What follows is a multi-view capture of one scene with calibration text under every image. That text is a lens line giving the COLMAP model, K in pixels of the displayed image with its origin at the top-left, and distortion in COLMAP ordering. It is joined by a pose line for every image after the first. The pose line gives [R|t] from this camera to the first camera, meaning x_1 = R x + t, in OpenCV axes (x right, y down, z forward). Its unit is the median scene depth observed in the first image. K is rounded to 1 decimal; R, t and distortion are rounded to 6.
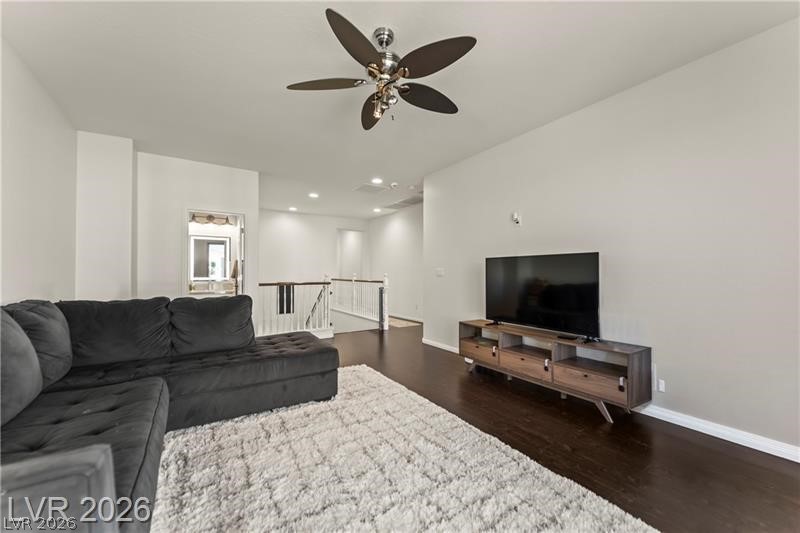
lens RADIAL K [[314.9, 0, 400.0], [0, 314.9, 266.5], [0, 0, 1]] dist [0.000438, -0.000205]
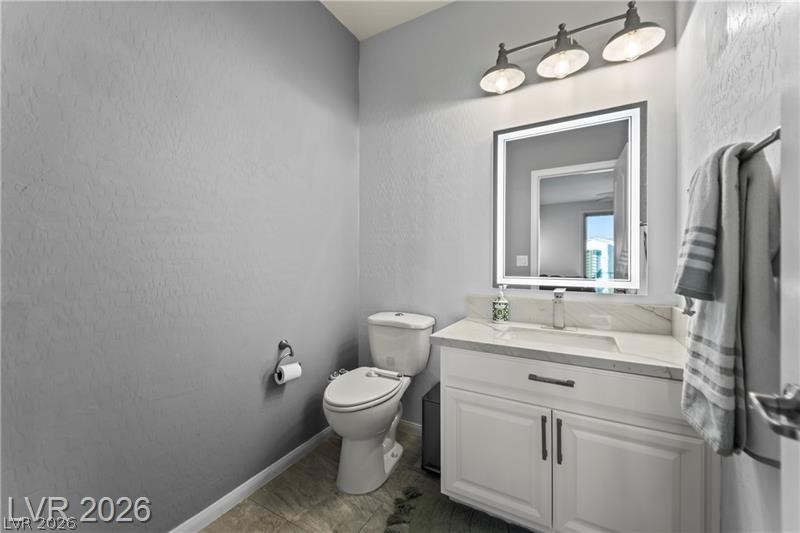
lens RADIAL K [[314.9, 0, 400.0], [0, 314.9, 266.5], [0, 0, 1]] dist [0.000438, -0.000205]
pose [[0.446530, 0.002204, -0.894766, -0.418648], [0.013074, 0.999874, 0.008987, 0.019883], [0.894673, -0.015712, 0.446445, 0.746447]]
